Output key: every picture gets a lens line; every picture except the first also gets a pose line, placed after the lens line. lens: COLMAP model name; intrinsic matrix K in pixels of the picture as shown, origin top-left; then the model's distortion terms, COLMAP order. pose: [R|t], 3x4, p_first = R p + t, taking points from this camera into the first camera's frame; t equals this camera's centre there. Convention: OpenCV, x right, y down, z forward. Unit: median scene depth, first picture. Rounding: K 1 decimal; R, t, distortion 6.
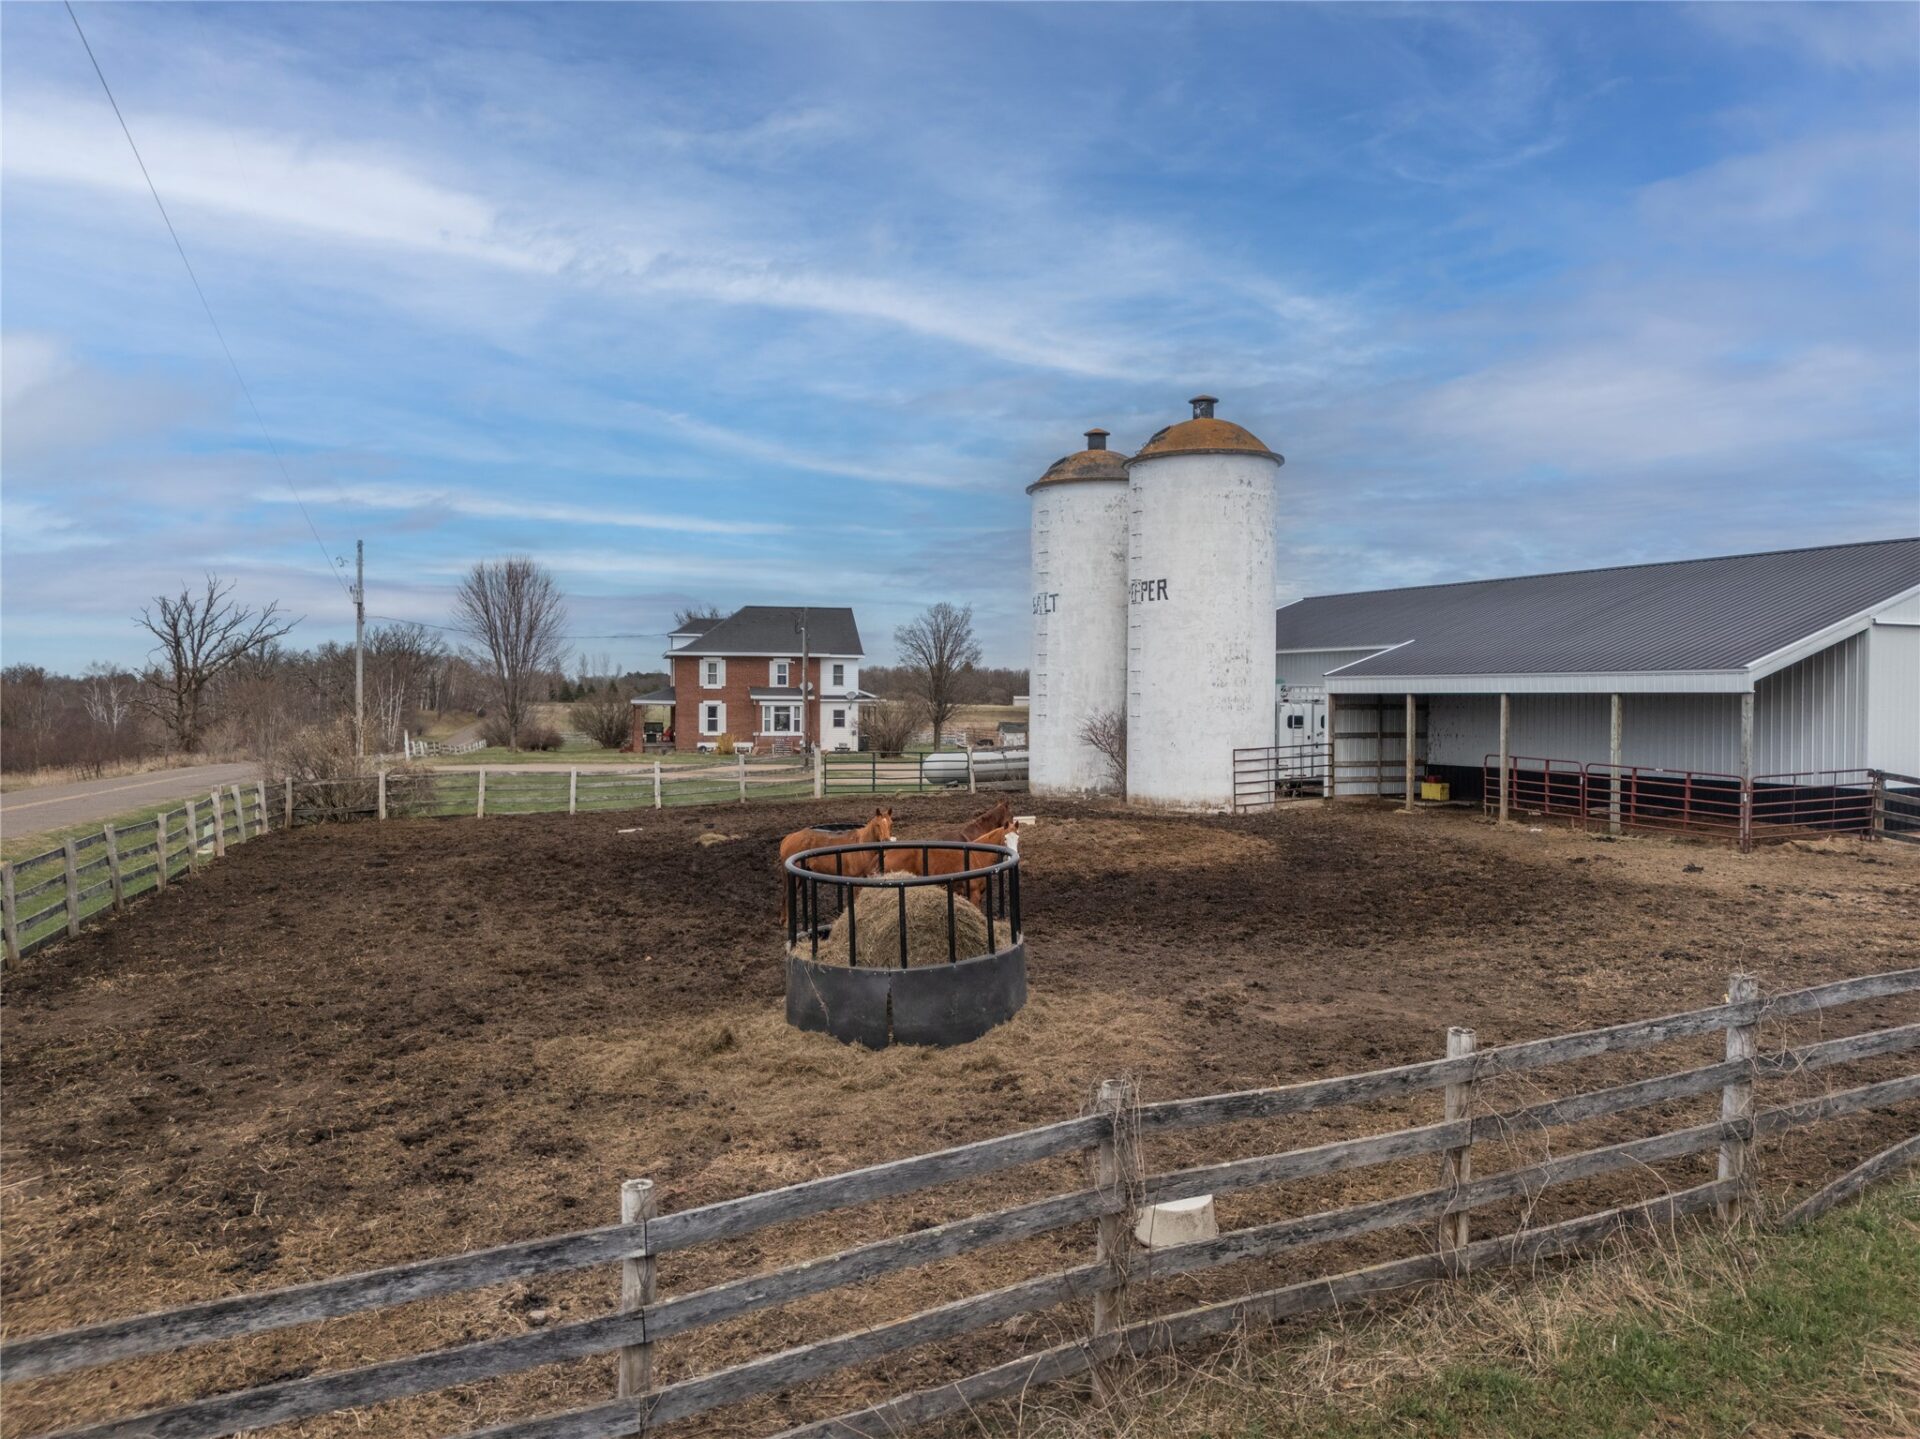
lens RADIAL K [[1407.0, 0, 957.6], [0, 1407.0, 721.3], [0, 0, 1]] dist [0.104355, -0.136407]
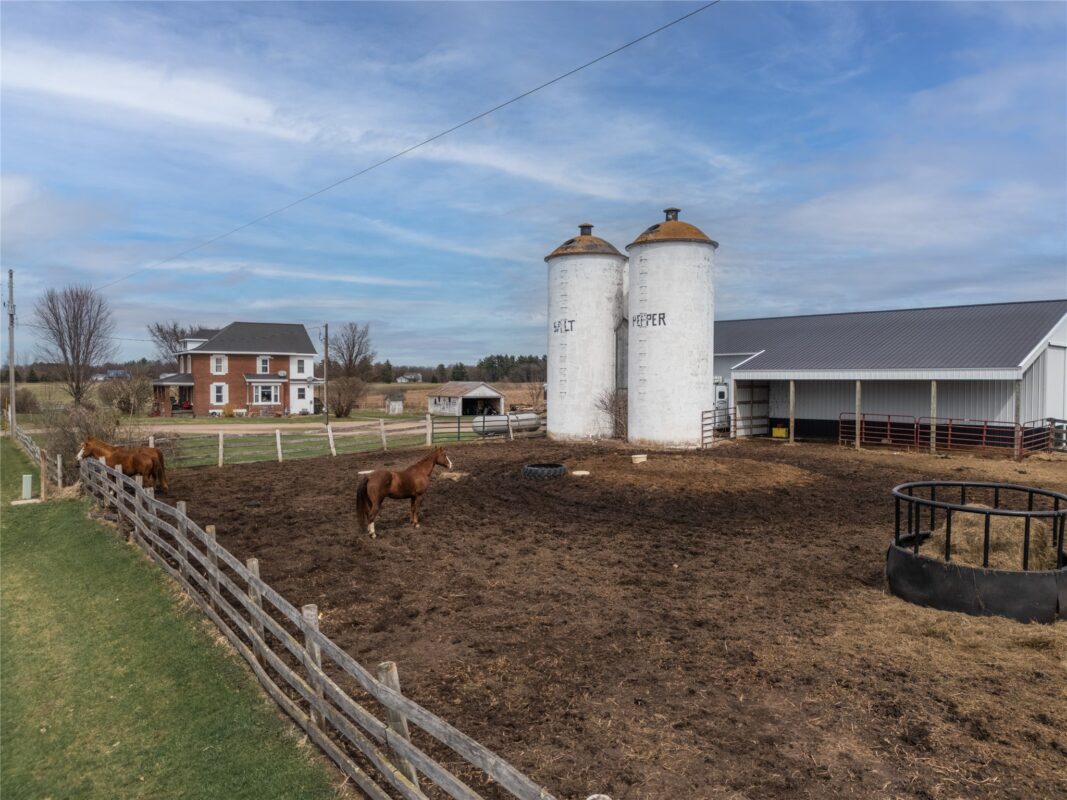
lens RADIAL K [[781.9, 0, 532.2], [0, 781.9, 401.0], [0, 0, 1]] dist [0.104355, -0.136407]
pose [[0.942249, -0.010024, 0.334764, -0.312327], [0.006334, 0.999907, 0.012113, -0.006088], [-0.334854, -0.009293, 0.942224, 0.145479]]
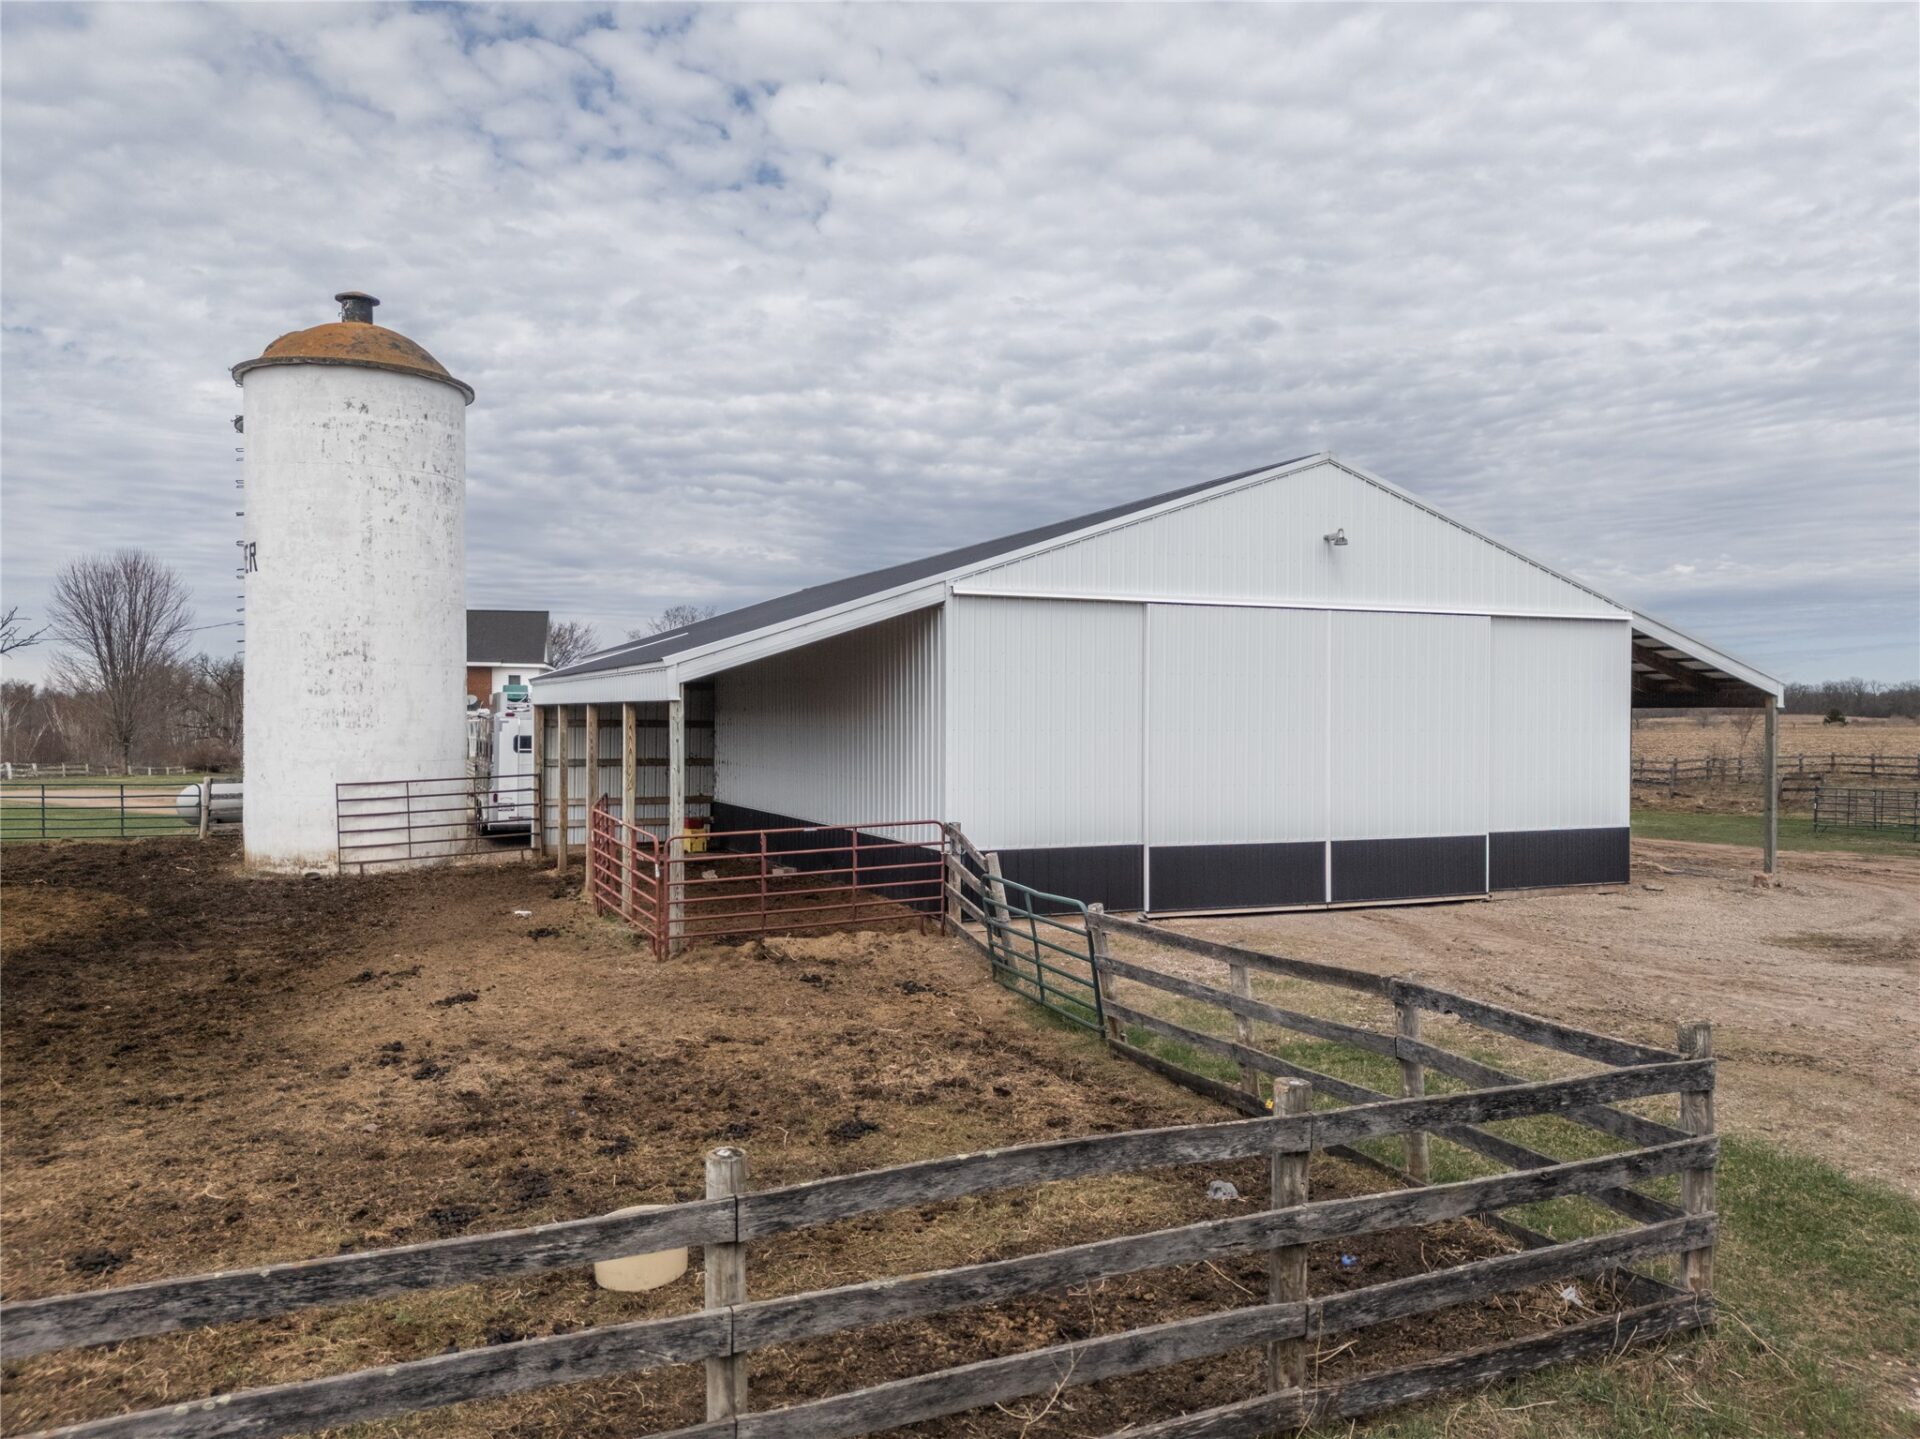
lens RADIAL K [[1407.0, 0, 957.6], [0, 1407.0, 721.3], [0, 0, 1]] dist [0.104355, -0.136407]
pose [[0.999498, 0.000110, -0.031682, 0.498563], [-0.000481, 0.999931, -0.011703, -0.002838], [0.031679, 0.011713, 0.999429, 0.281259]]
